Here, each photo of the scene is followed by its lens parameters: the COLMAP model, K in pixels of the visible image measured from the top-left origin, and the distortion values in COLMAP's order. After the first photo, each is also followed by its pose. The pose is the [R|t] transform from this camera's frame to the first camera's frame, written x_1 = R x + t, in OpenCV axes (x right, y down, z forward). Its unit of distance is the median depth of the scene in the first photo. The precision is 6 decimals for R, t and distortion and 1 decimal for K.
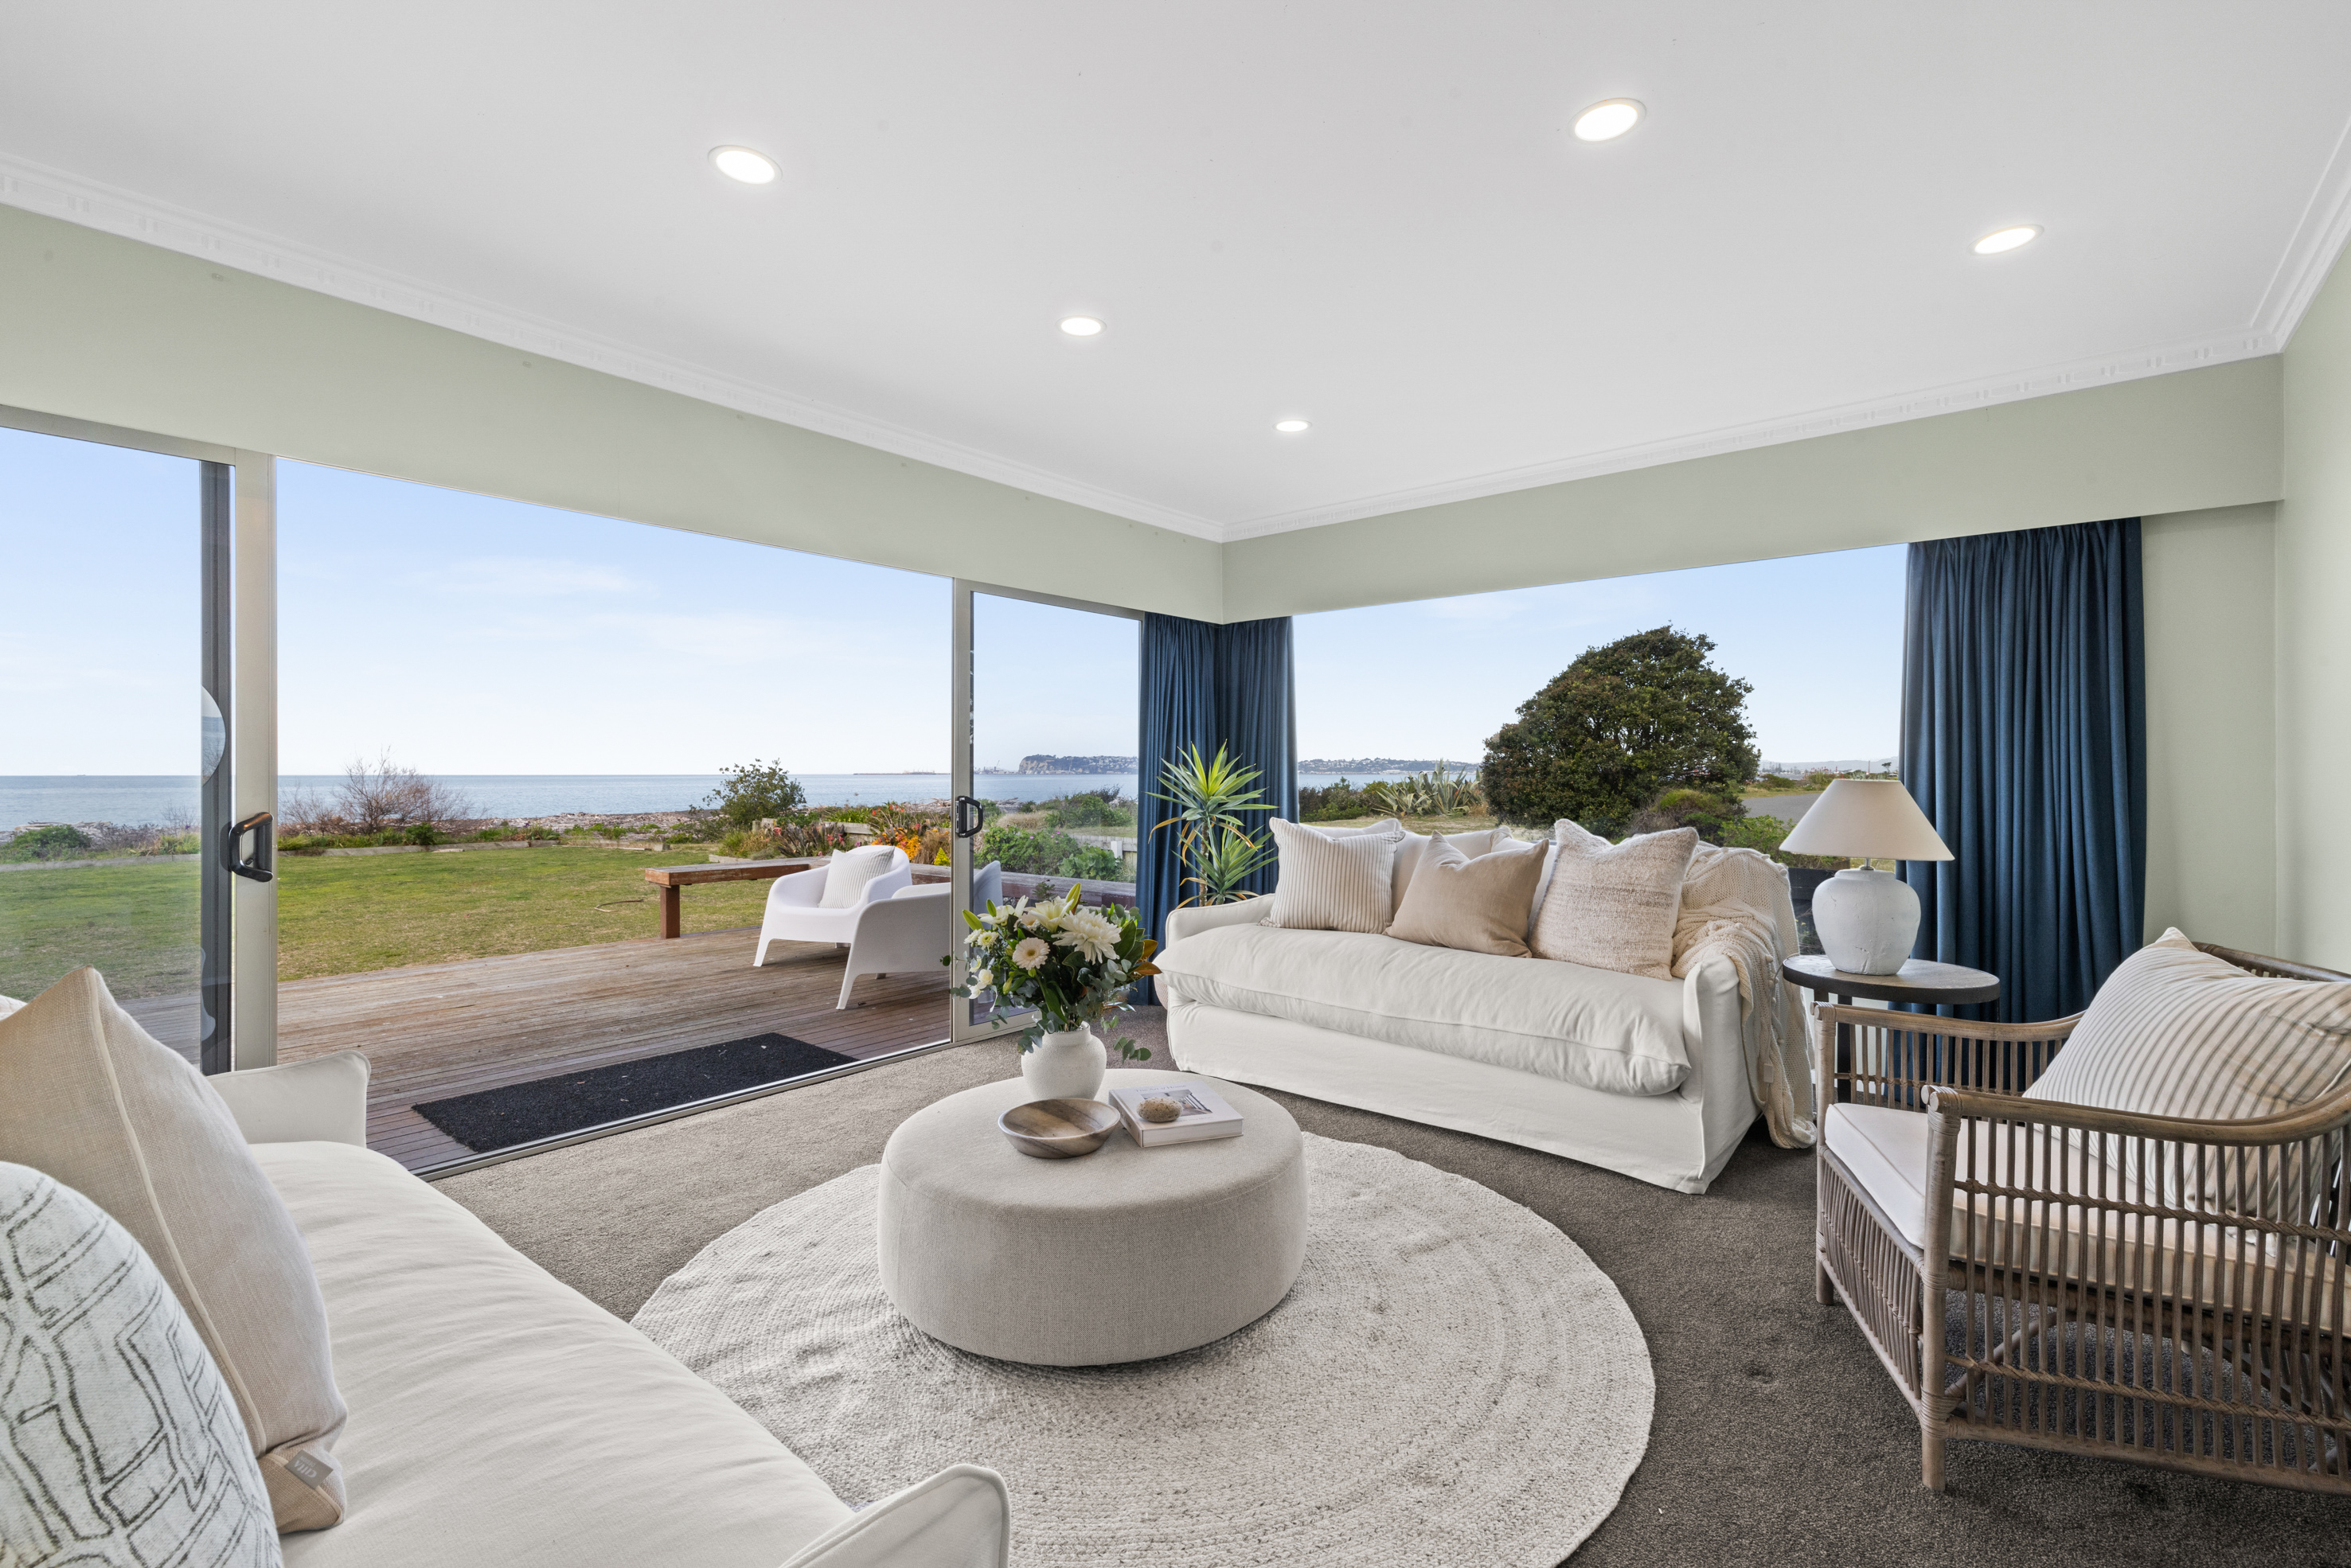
lens RADIAL K [[1033.8, 0, 1197.2], [0, 1033.8, 773.7], [0, 0, 1]] dist [-0.006565, 0.000745]
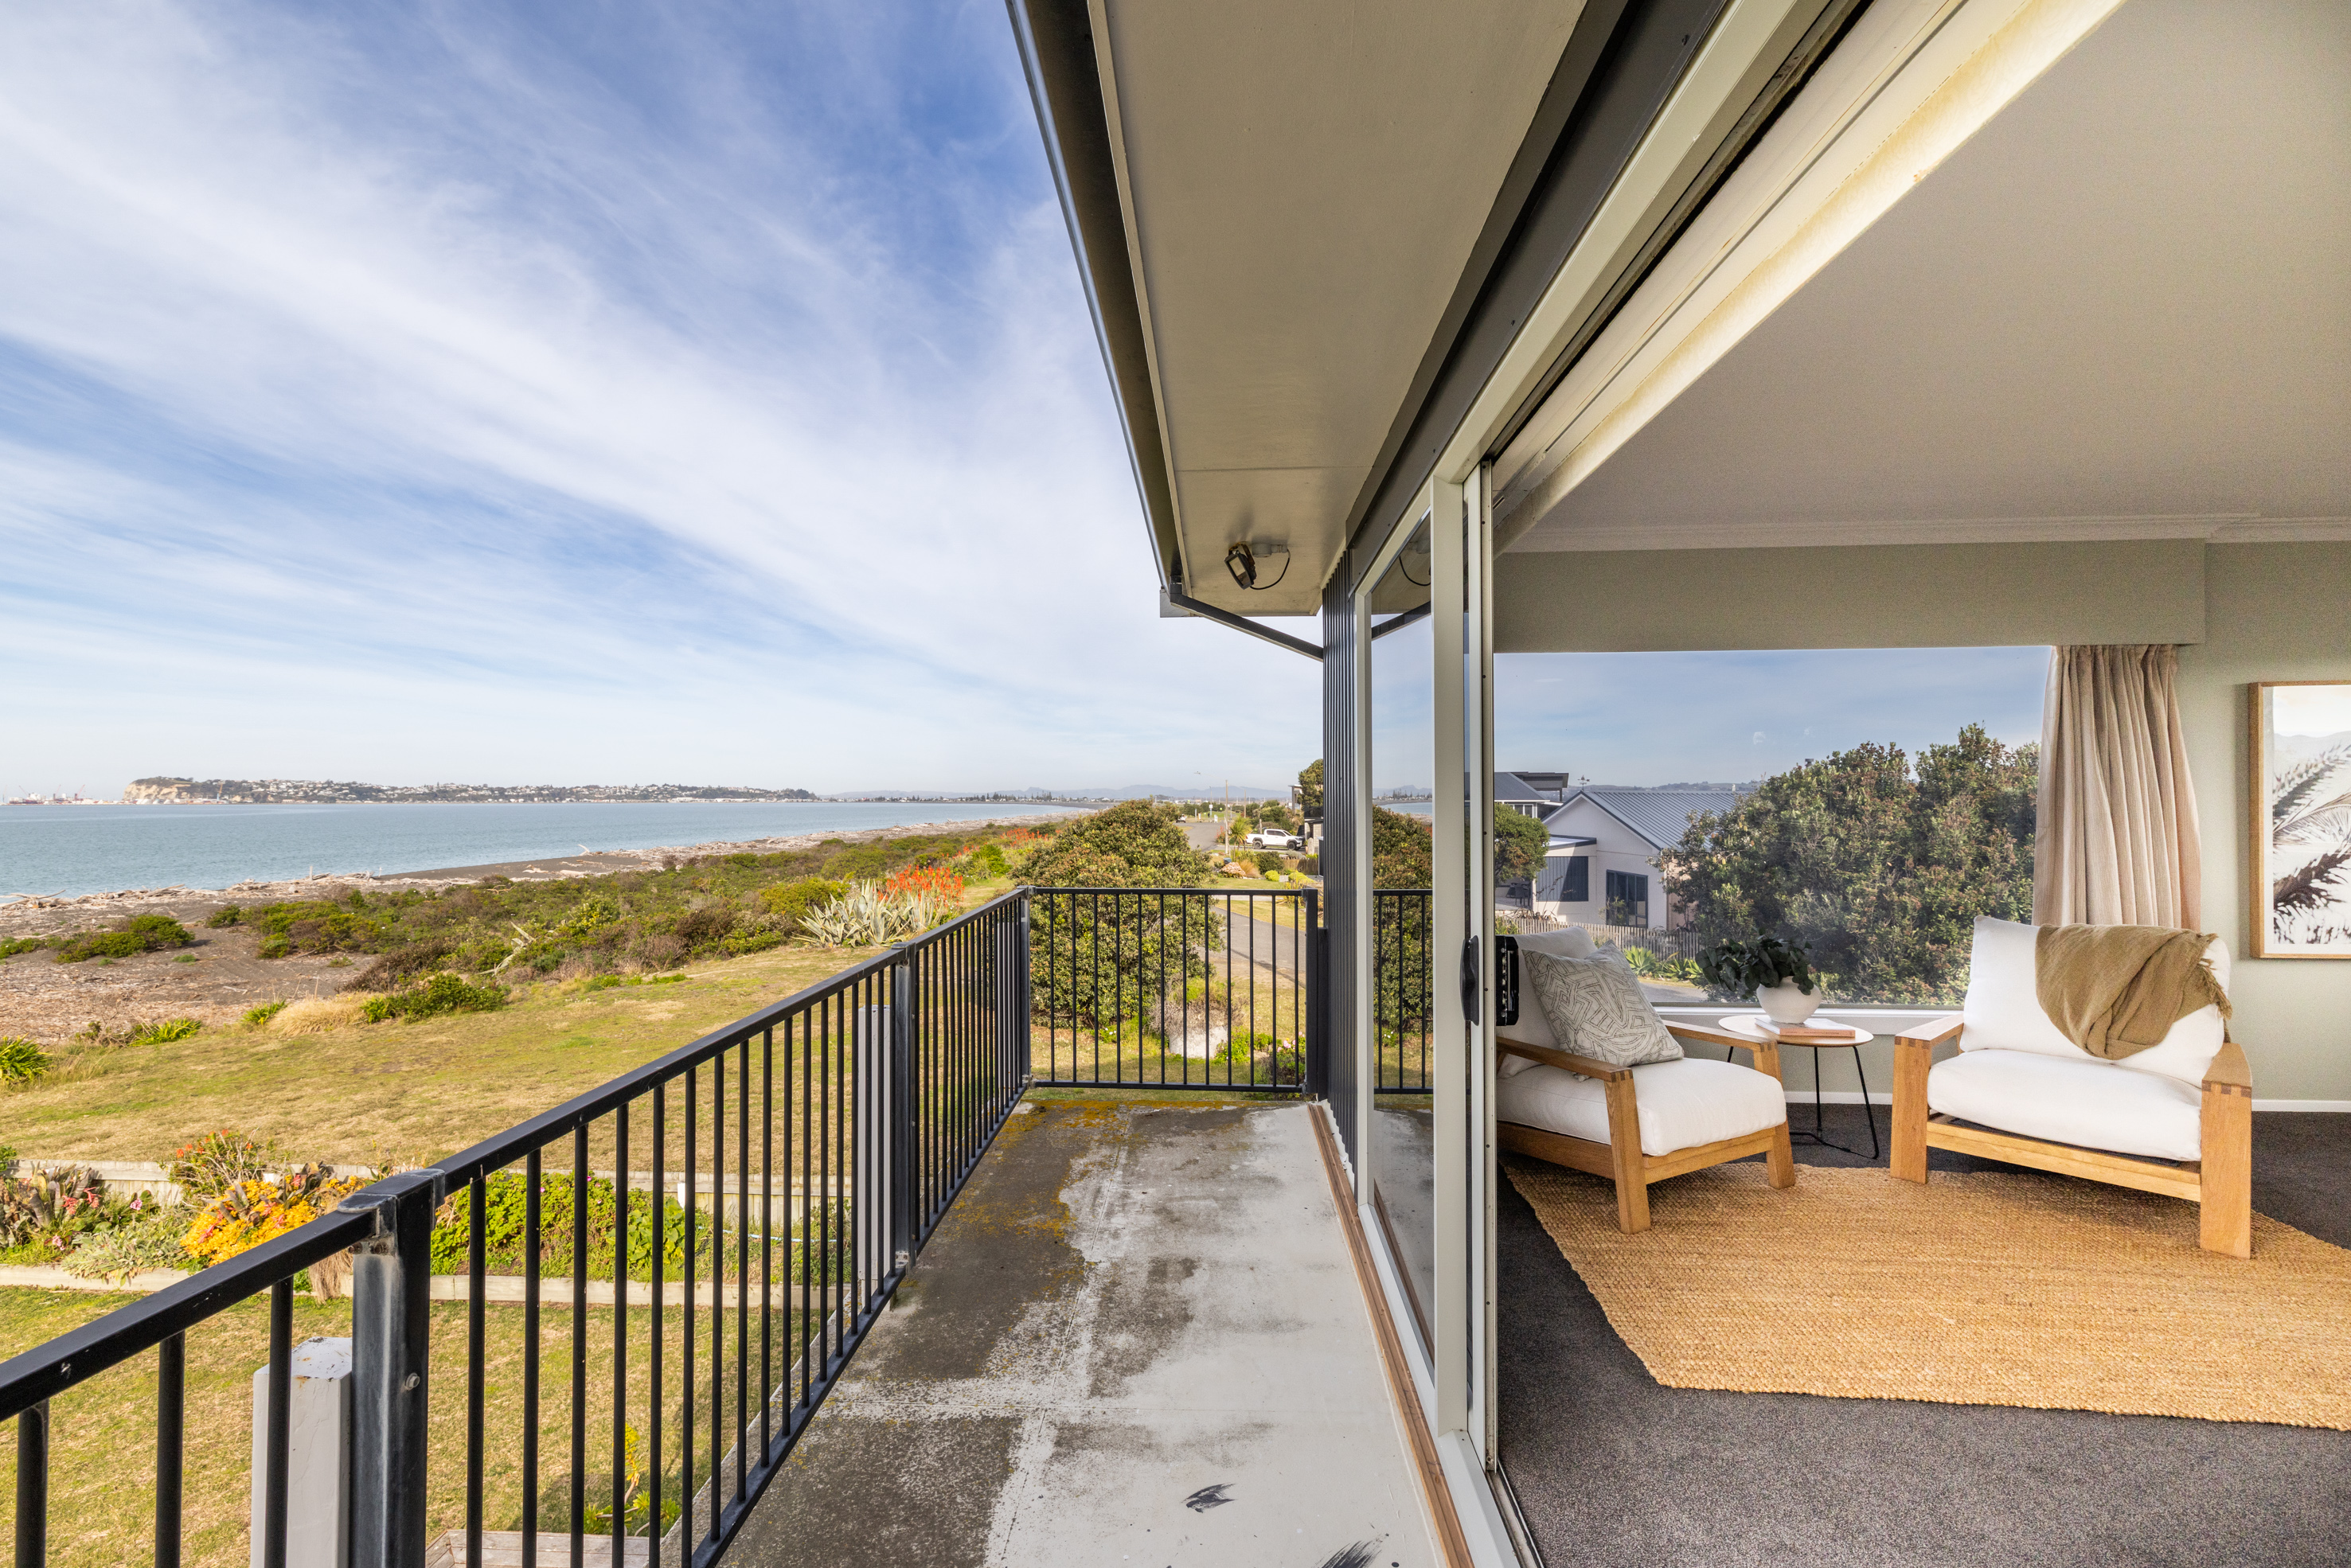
lens RADIAL K [[1033.8, 0, 1154.0], [0, 1033.8, 786.0], [0, 0, 1]] dist [-0.006565, 0.000745]
pose [[0.814548, 0.003953, 0.580083, -0.768078], [0.002003, 0.999952, -0.009626, -0.699906], [-0.580093, 0.009003, 0.814501, 0.587781]]
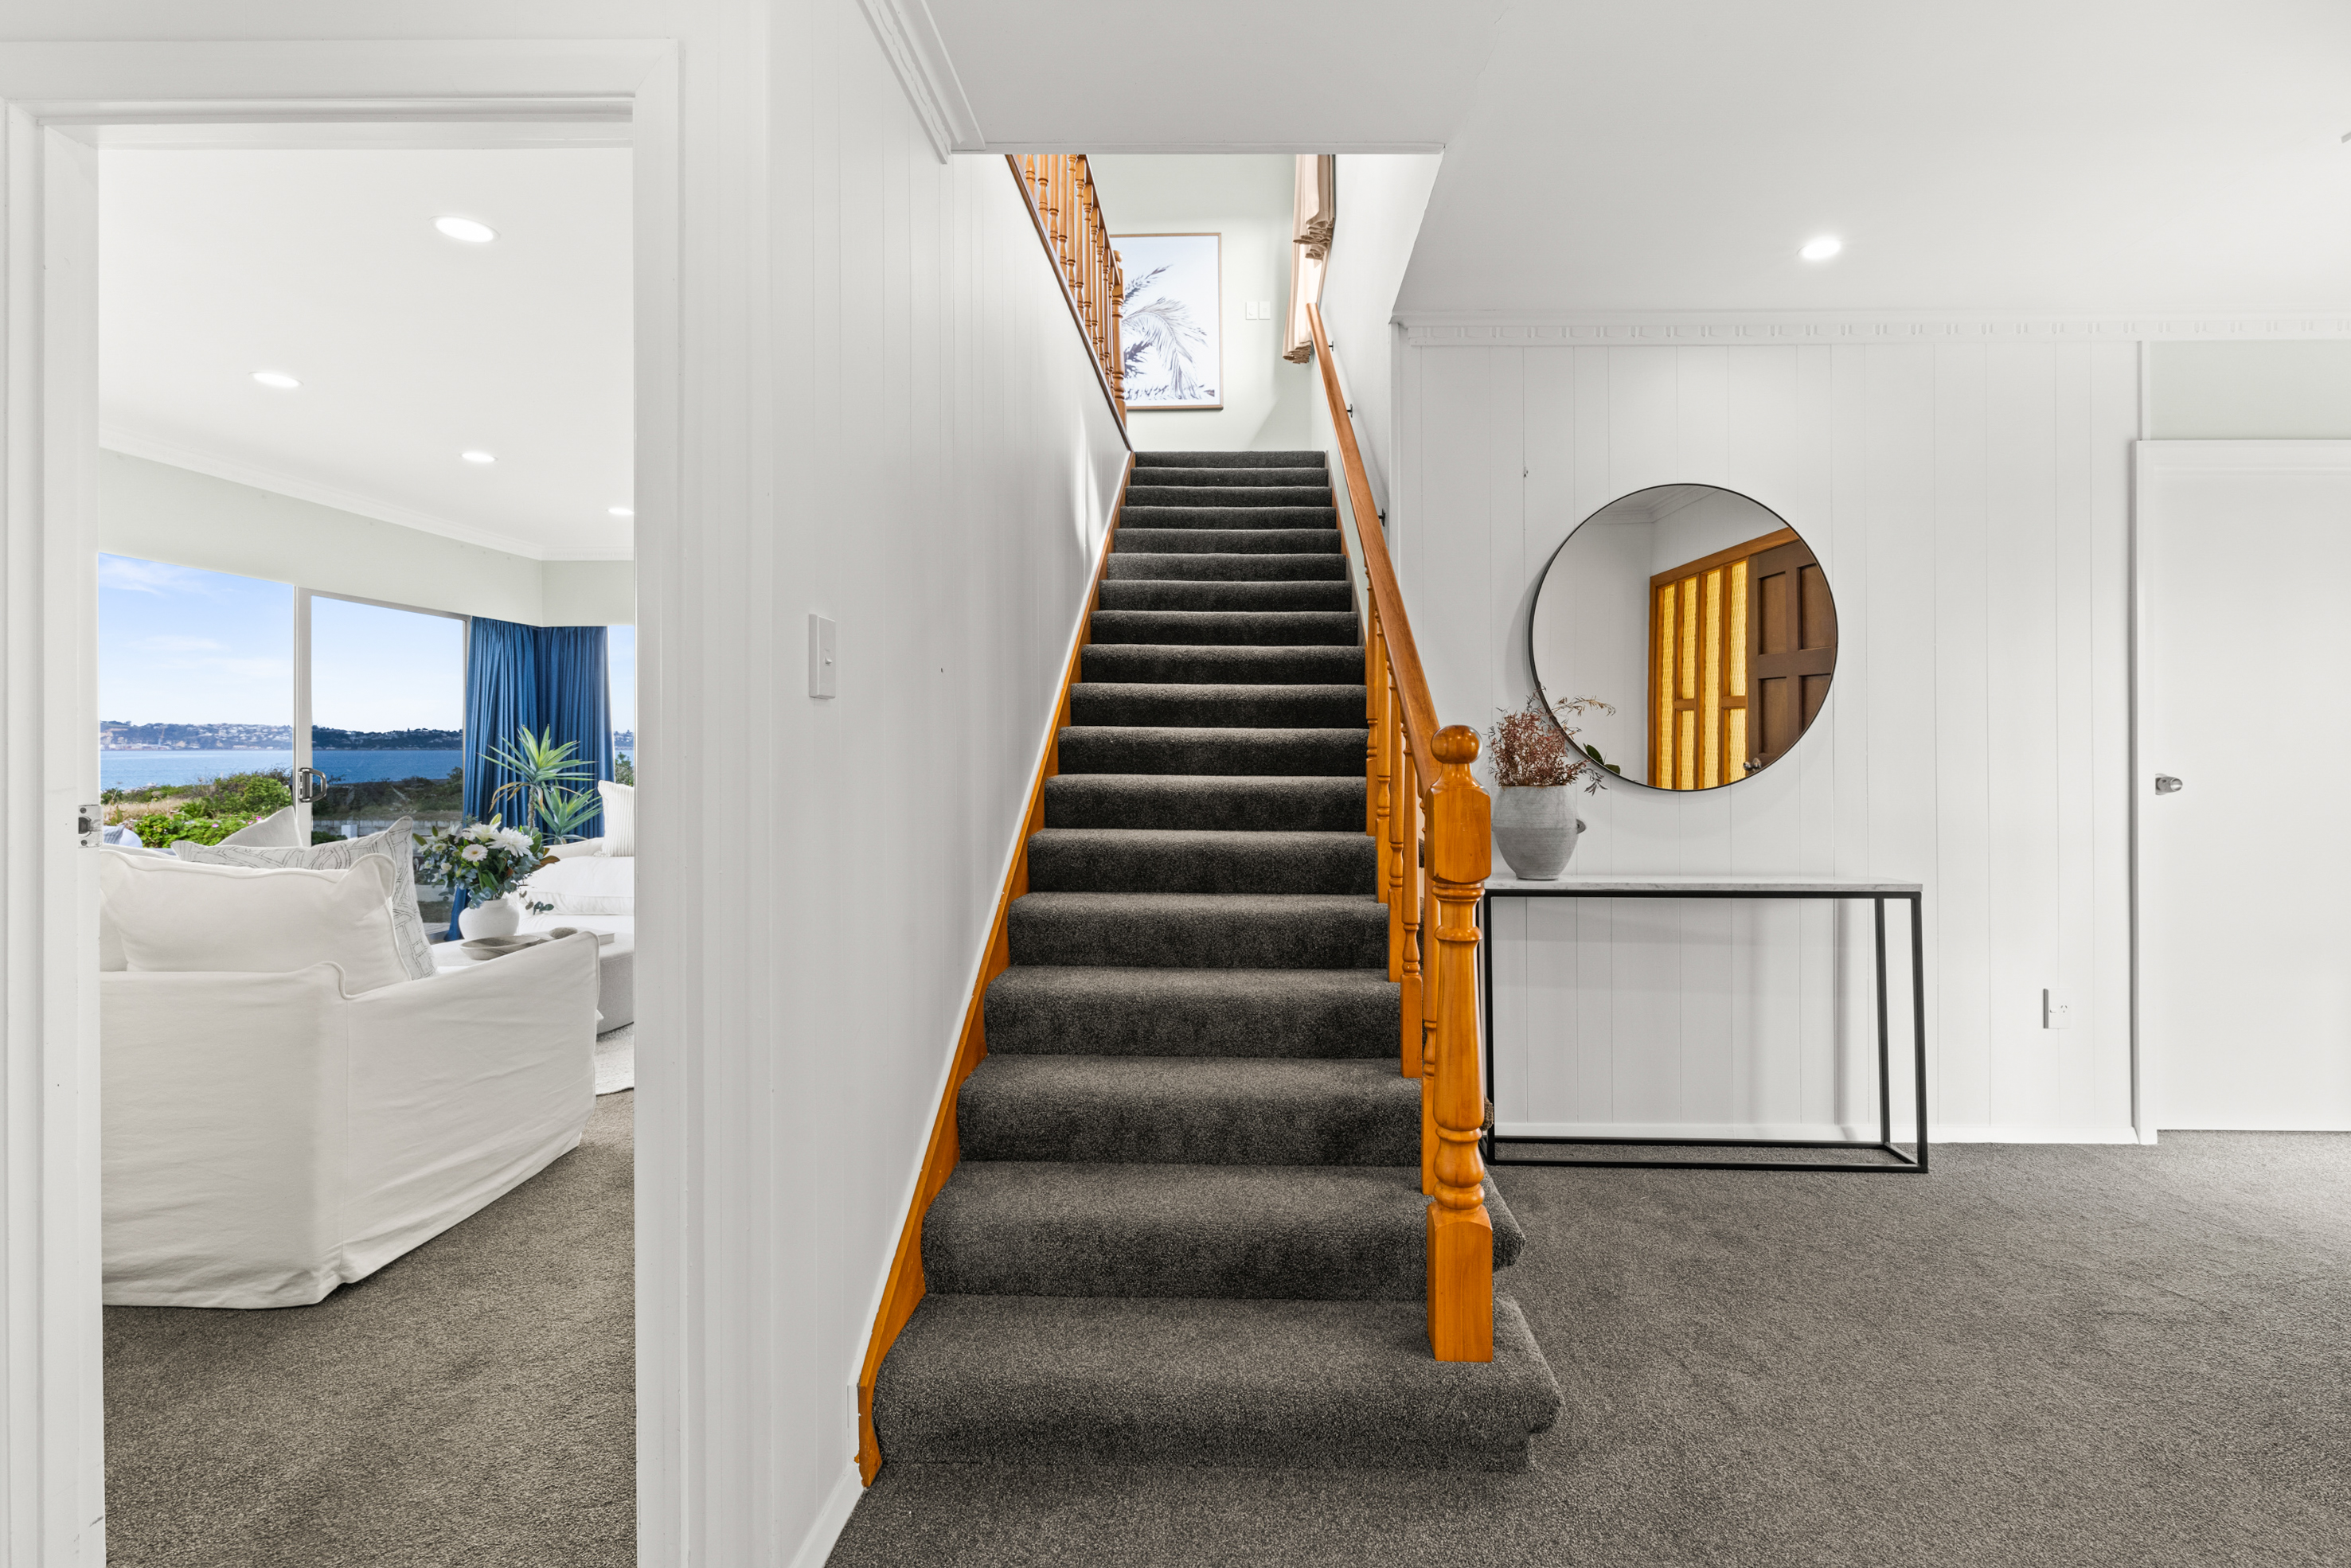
lens RADIAL K [[1089.7, 0, 1232.3], [0, 1089.7, 751.3], [0, 0, 1]] dist [0.002320, 0.000588]
pose [[0.793264, -0.000213, 0.608877, -0.148806], [-0.001104, 0.999998, 0.001788, -0.000776], [-0.608876, -0.002091, 0.793262, -0.682446]]
